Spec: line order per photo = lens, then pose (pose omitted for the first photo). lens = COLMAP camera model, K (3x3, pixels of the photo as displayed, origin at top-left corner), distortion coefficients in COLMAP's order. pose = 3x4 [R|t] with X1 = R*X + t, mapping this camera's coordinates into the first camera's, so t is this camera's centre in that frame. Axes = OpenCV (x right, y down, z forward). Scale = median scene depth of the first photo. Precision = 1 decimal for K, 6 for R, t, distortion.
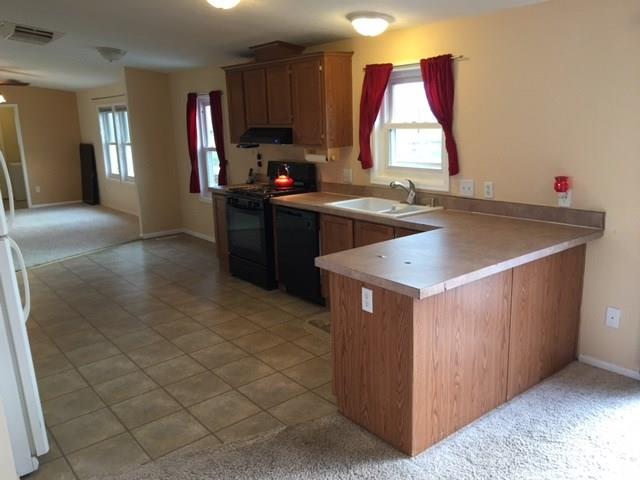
lens RADIAL K [[540.6, 0, 323.7], [0, 540.6, 237.4], [0, 0, 1]] dist [0.067795, -0.117601]
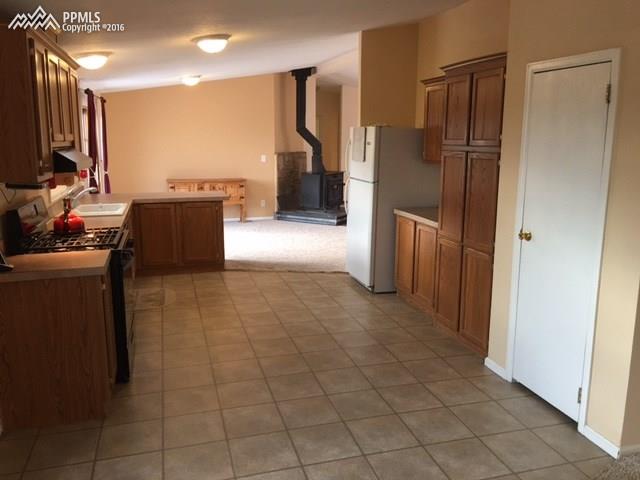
lens RADIAL K [[540.6, 0, 318.2], [0, 540.6, 240.3], [0, 0, 1]] dist [0.067795, -0.117601]
pose [[-0.918796, -0.042781, 0.392408, -0.805379], [0.115633, 0.921328, 0.371192, -0.379108], [-0.377416, 0.386425, -0.841565, 1.824938]]
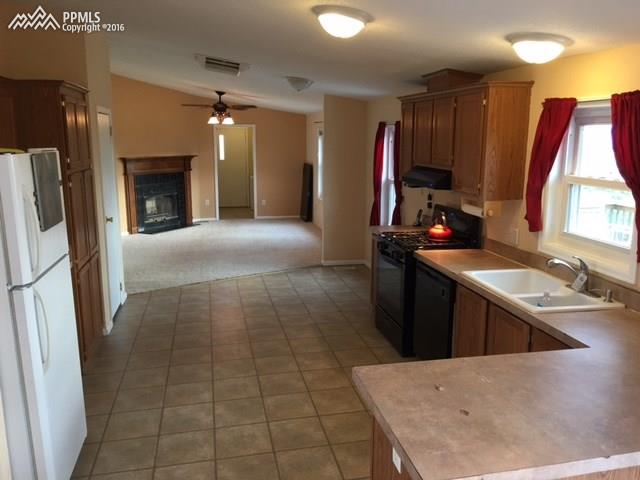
lens RADIAL K [[540.6, 0, 324.0], [0, 540.6, 238.3], [0, 0, 1]] dist [0.067795, -0.117601]
pose [[0.893276, 0.119085, -0.433449, 0.164112], [-0.131248, 0.991348, 0.001878, -0.087974], [0.429922, 0.055212, 0.901176, 0.196731]]
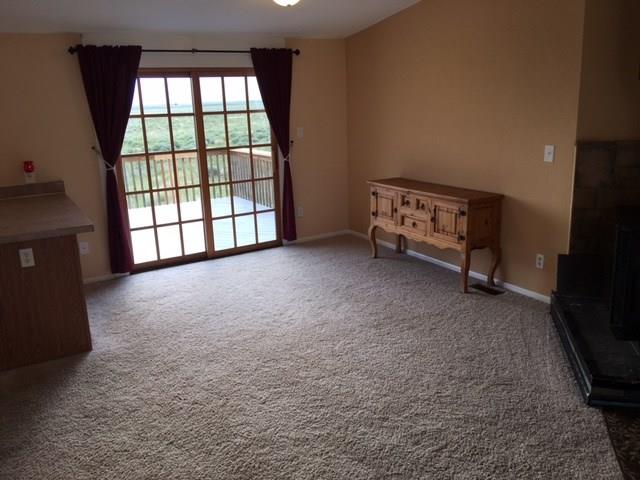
lens RADIAL K [[540.6, 0, 322.2], [0, 540.6, 233.3], [0, 0, 1]] dist [0.067795, -0.117601]
pose [[0.143136, -0.211095, 0.966929, -0.647474], [0.246592, 0.953784, 0.171722, 0.007257], [-0.958491, 0.213857, 0.188575, 0.047172]]
